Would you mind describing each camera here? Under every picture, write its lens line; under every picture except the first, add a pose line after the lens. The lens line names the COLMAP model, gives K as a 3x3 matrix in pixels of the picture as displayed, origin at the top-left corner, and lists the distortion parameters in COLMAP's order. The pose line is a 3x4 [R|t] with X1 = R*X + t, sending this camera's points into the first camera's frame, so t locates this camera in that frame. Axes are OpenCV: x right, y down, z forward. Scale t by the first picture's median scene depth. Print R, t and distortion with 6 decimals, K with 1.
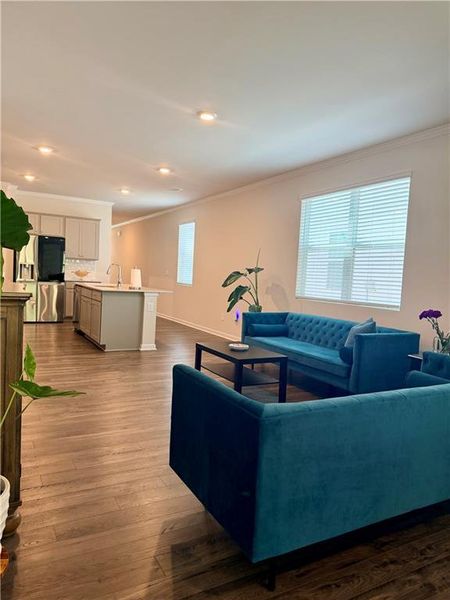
lens RADIAL K [[421.6, 0, 224.9], [0, 421.6, 302.2], [0, 0, 1]] dist [0.076399, -0.086953]
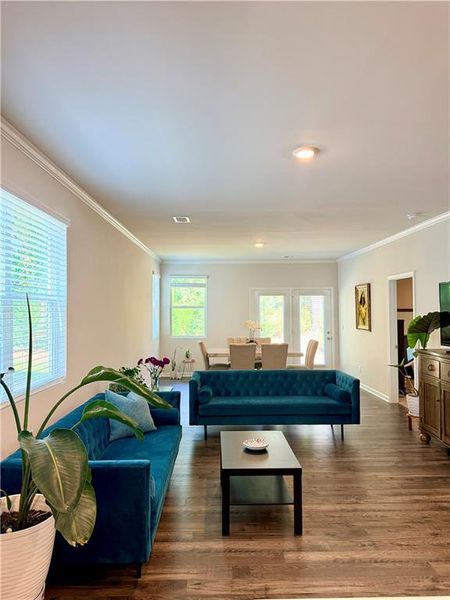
lens RADIAL K [[421.6, 0, 224.9], [0, 421.6, 302.2], [0, 0, 1]] dist [0.076399, -0.086953]
pose [[-0.884324, -0.035750, 0.465503, -0.224632], [-0.009397, 0.998225, 0.058811, -0.165938], [-0.466779, 0.047634, -0.883090, 1.398075]]
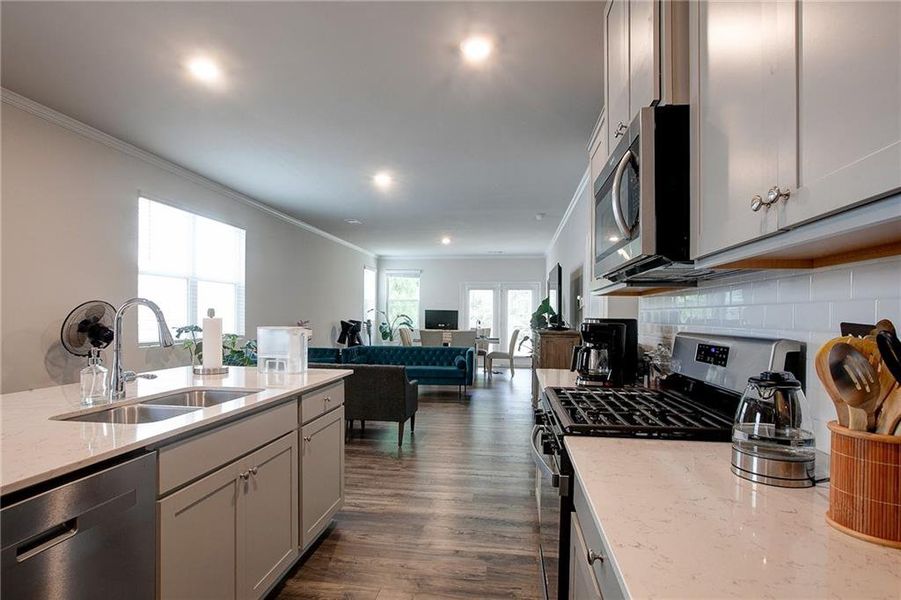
lens RADIAL K [[476.5, 0, 446.5], [0, 476.5, 315.0], [0, 0, 1]] dist [-0.027883, 0.001918]
pose [[-0.800171, -0.057424, 0.597017, -0.742242], [-0.012499, 0.996786, 0.079123, -0.142714], [-0.599642, 0.055850, -0.798317, 1.512674]]
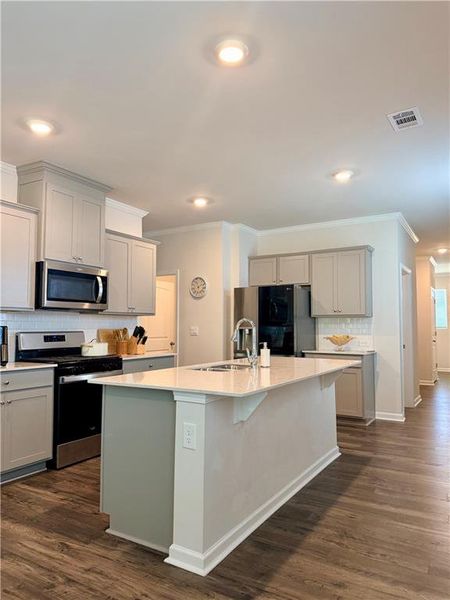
lens RADIAL K [[421.6, 0, 224.9], [0, 421.6, 302.2], [0, 0, 1]] dist [0.076399, -0.086953]
pose [[0.504544, -0.099467, -0.857637, 0.182053], [-0.033029, 0.990391, -0.134294, -0.063586], [0.862754, 0.096084, 0.496410, 1.023516]]
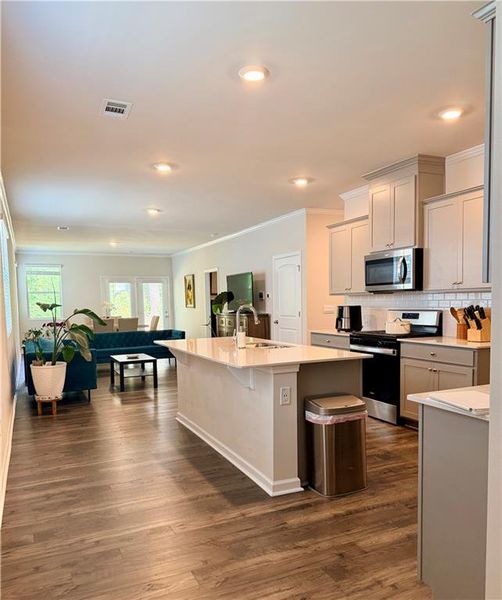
lens RADIAL K [[472.4, 0, 247.7], [0, 472.4, 337.3], [0, 0, 1]] dist [0.041071, -0.005973]
pose [[-0.996970, -0.038081, 0.067823, -0.419302], [-0.027950, 0.989110, 0.144502, -0.187463], [-0.072587, 0.142168, -0.987177, 2.204626]]
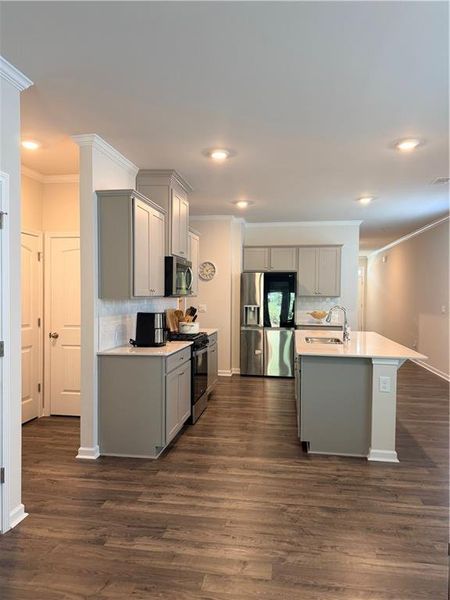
lens RADIAL K [[421.6, 0, 224.9], [0, 421.6, 302.2], [0, 0, 1]] dist [0.076399, -0.086953]
pose [[0.791575, -0.031587, -0.610255, 0.009185], [-0.007364, 0.998098, -0.061213, -0.076625], [0.611027, 0.052948, 0.789837, 0.498662]]
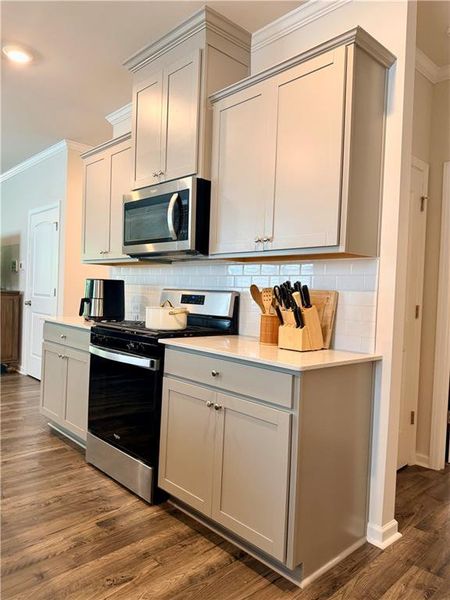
lens RADIAL K [[421.6, 0, 224.9], [0, 421.6, 302.2], [0, 0, 1]] dist [0.076399, -0.086953]
pose [[-0.962844, -0.083538, -0.256813, -0.597294], [-0.105757, 0.991639, 0.073939, -0.136669], [0.248489, 0.098352, -0.963629, 1.707727]]
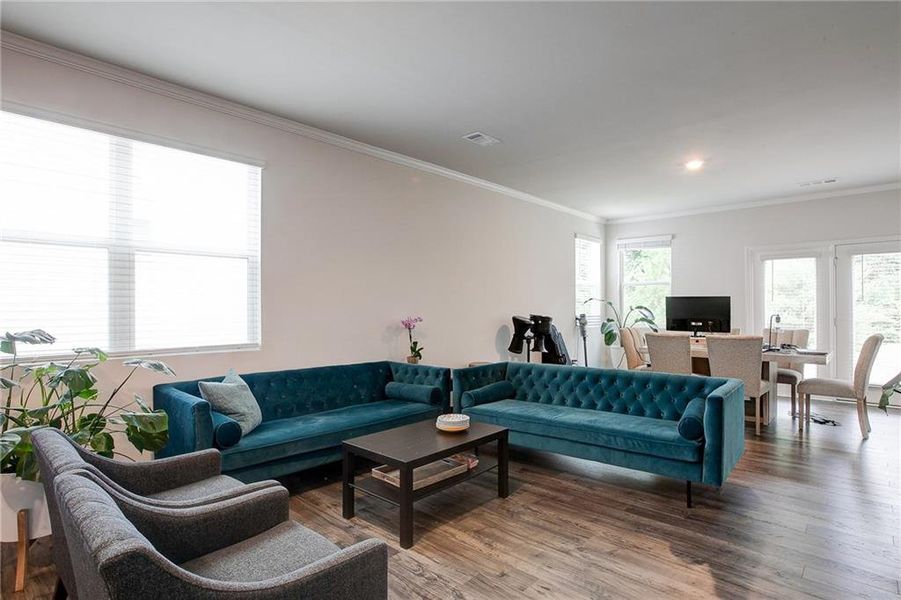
lens RADIAL K [[463.3, 0, 450.3], [0, 463.3, 308.9], [0, 0, 1]] dist [-0.055693, 0.027249]
pose [[-0.312869, -0.050621, 0.948446, -0.370873], [0.046955, 0.996533, 0.068677, -0.077418], [-0.948635, 0.066021, -0.309408, 0.820918]]
